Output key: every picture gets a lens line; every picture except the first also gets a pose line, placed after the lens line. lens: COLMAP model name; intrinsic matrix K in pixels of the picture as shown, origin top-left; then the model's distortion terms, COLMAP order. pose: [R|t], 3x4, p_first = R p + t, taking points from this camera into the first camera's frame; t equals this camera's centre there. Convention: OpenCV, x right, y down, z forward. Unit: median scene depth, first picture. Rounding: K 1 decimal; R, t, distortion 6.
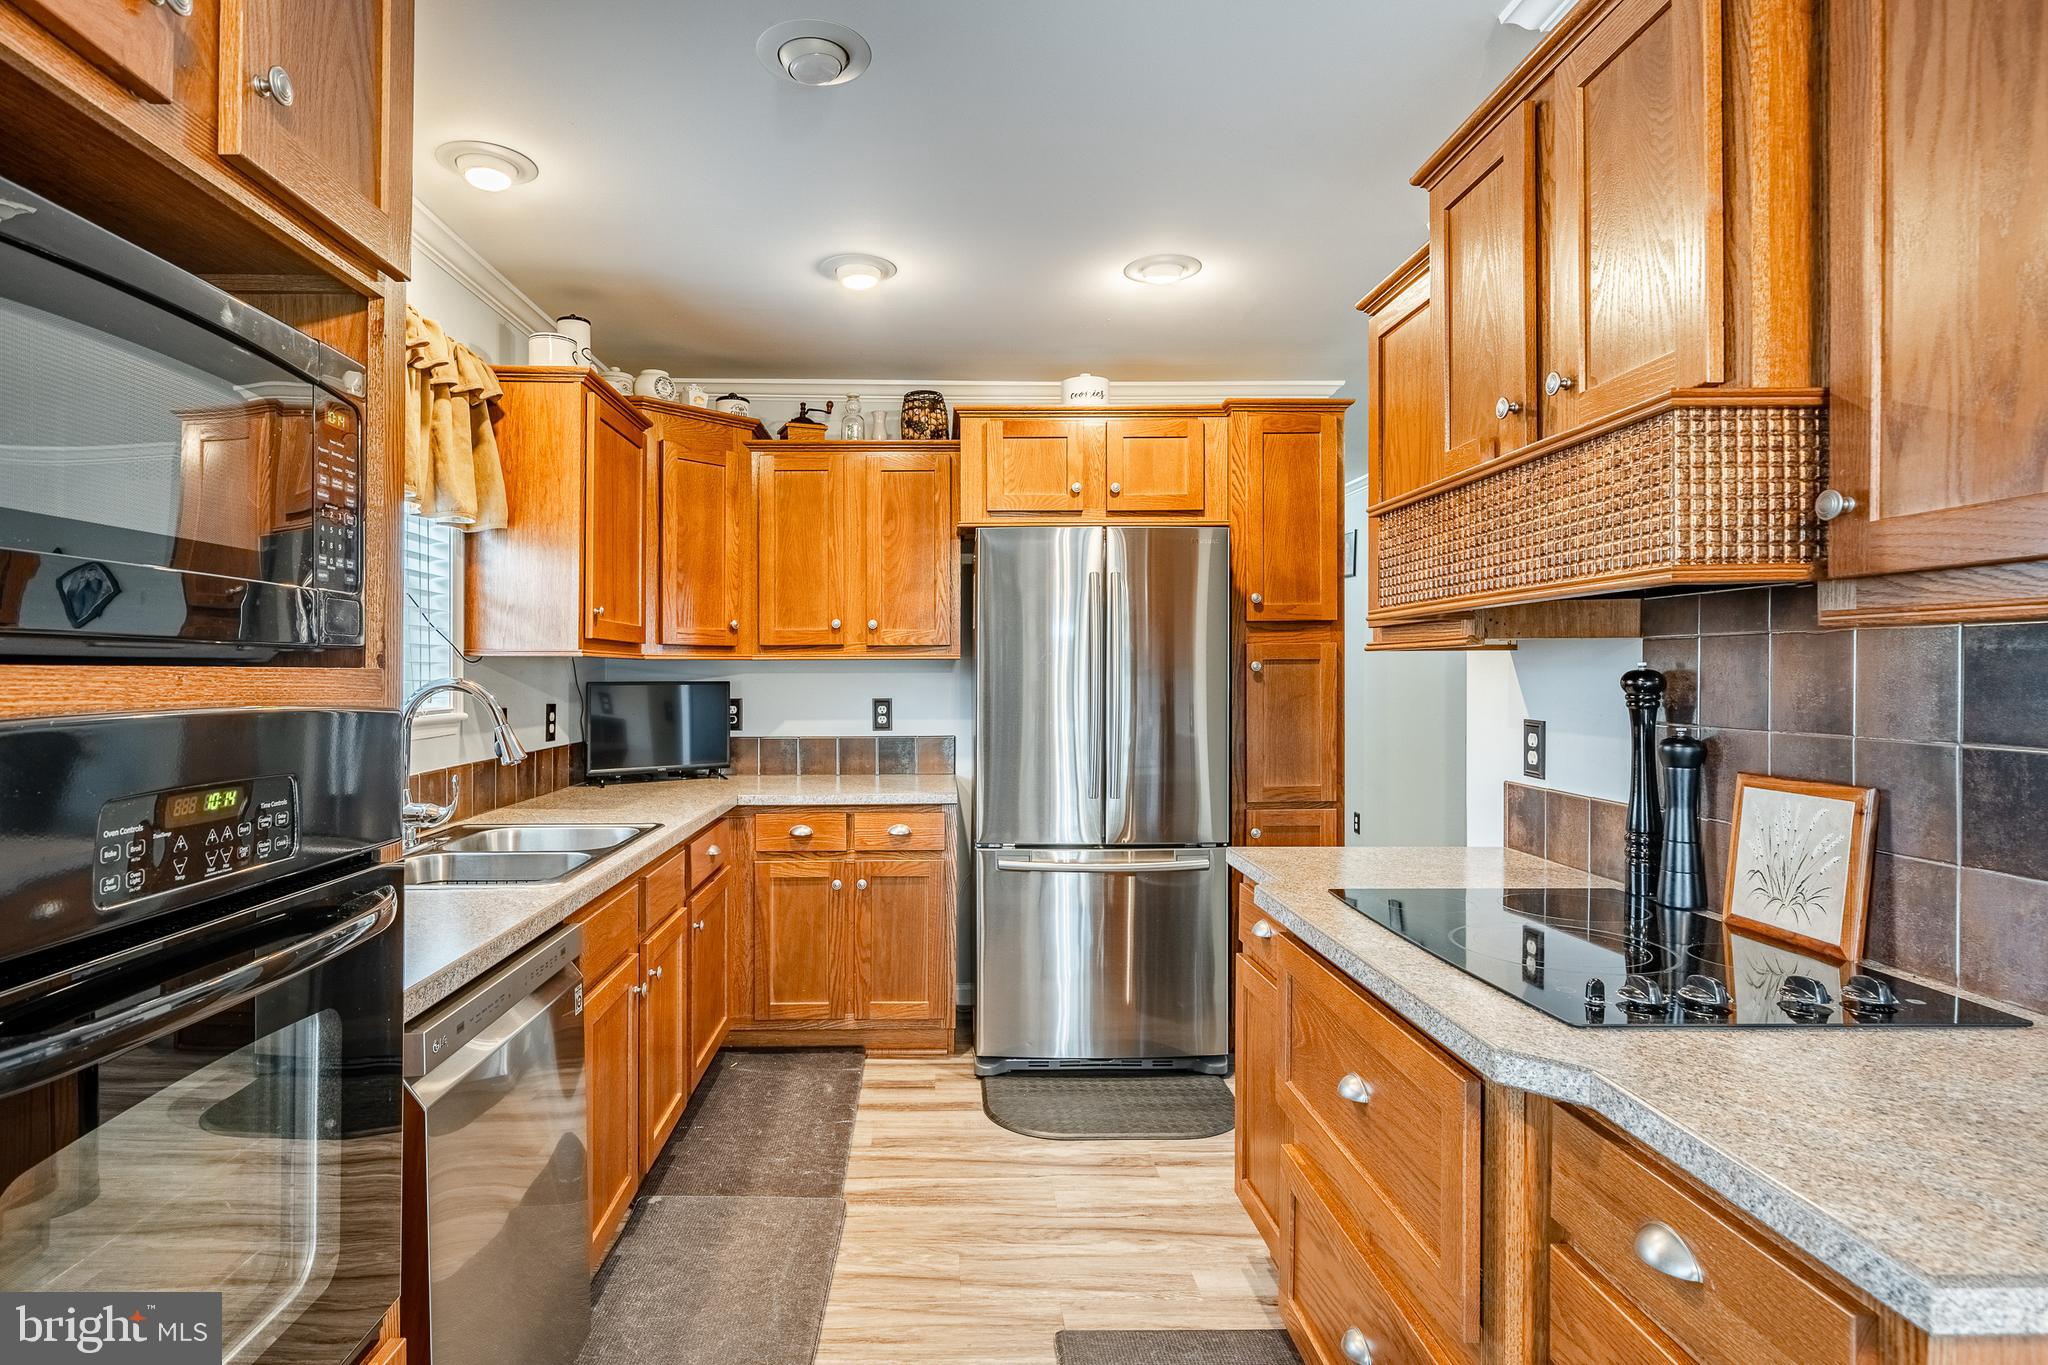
lens RADIAL K [[1050.7, 0, 958.4], [0, 1050.7, 662.6], [0, 0, 1]] dist [-0.001961, -0.000182]
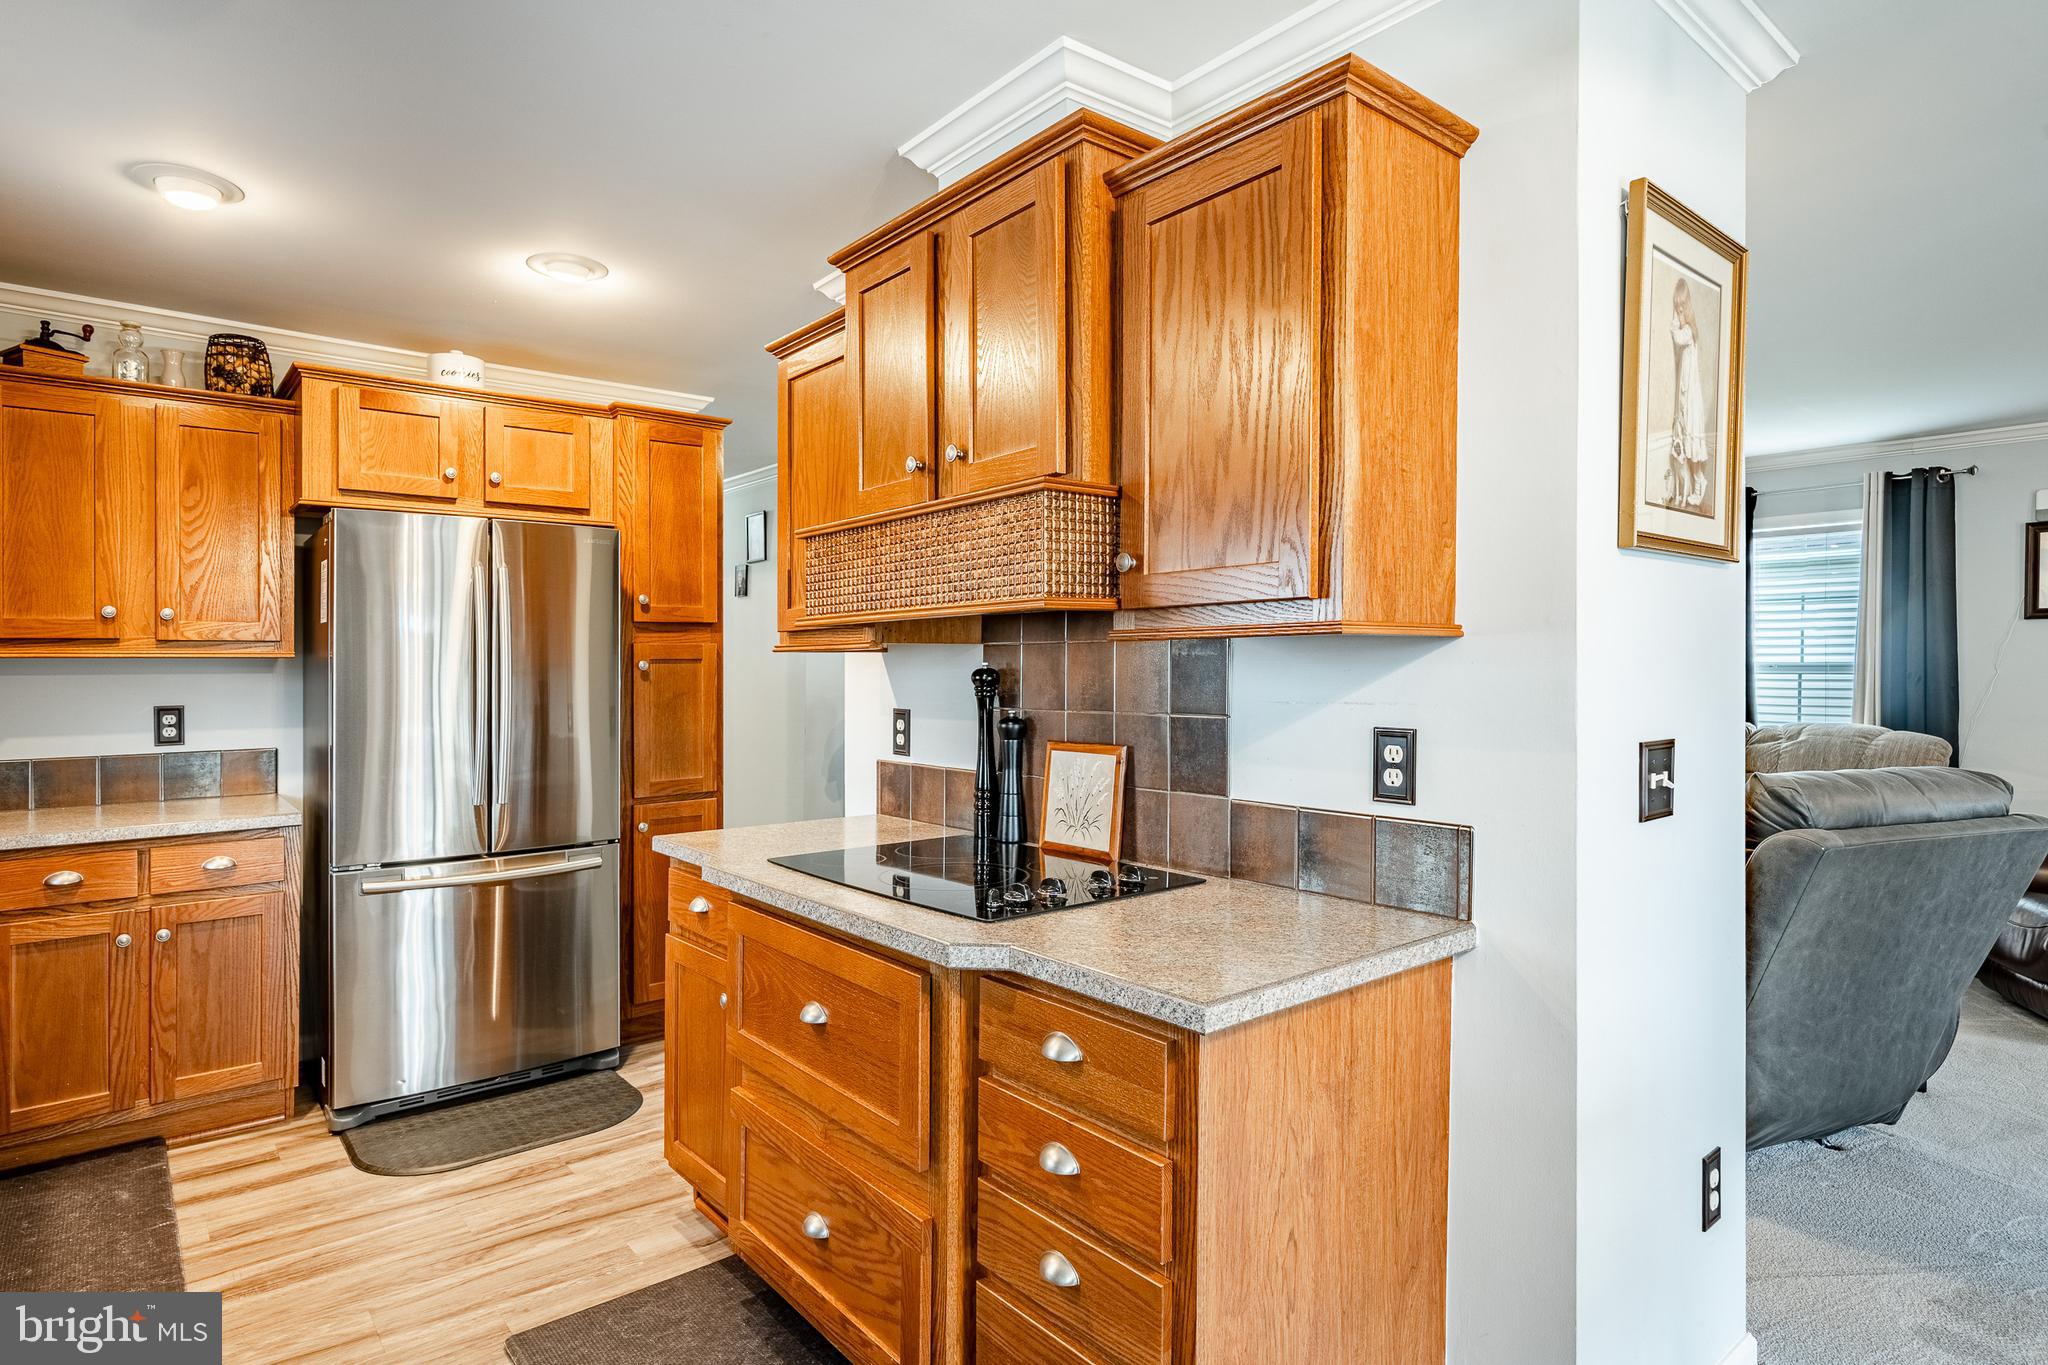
lens RADIAL K [[1079.8, 0, 991.2], [0, 1079.8, 662.2], [0, 0, 1]] dist [-0.000047, 0.000925]
pose [[0.790300, 0.001560, 0.612718, -0.097908], [-0.001756, 0.999998, -0.000282, -0.000172], [-0.612718, -0.000853, 0.790301, -0.047799]]
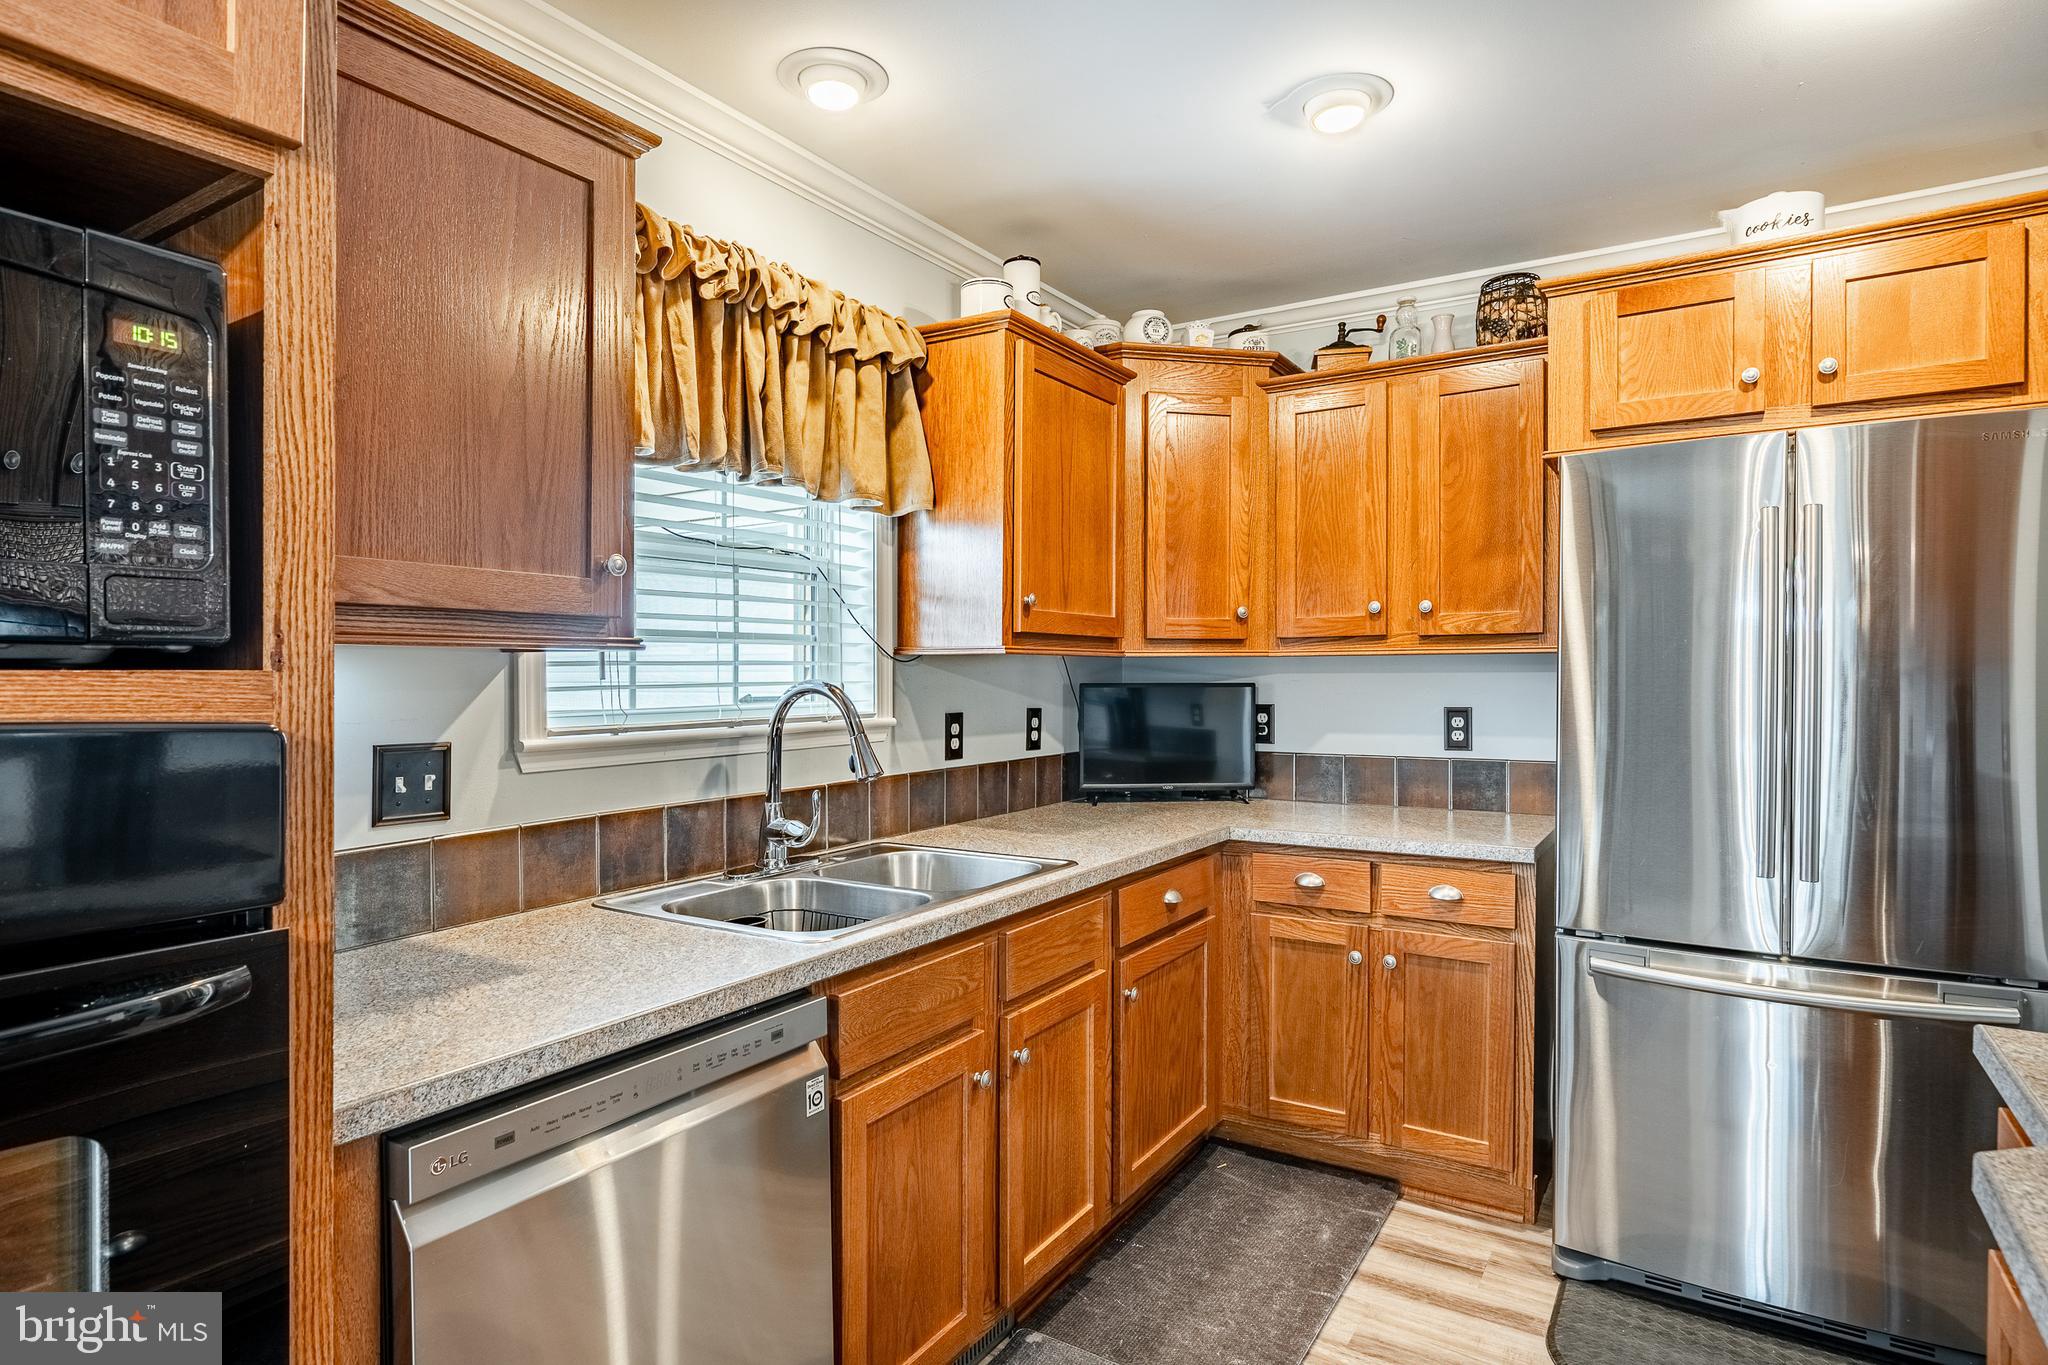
lens RADIAL K [[1097.8, 0, 1020.4], [0, 1097.8, 676.8], [0, 0, 1]] dist [0.001606, -0.000596]
pose [[0.834815, 0.001034, -0.550529, 0.113798], [0.006900, 0.999900, 0.012341, 0.001292], [0.550487, -0.014101, 0.834725, 0.222379]]
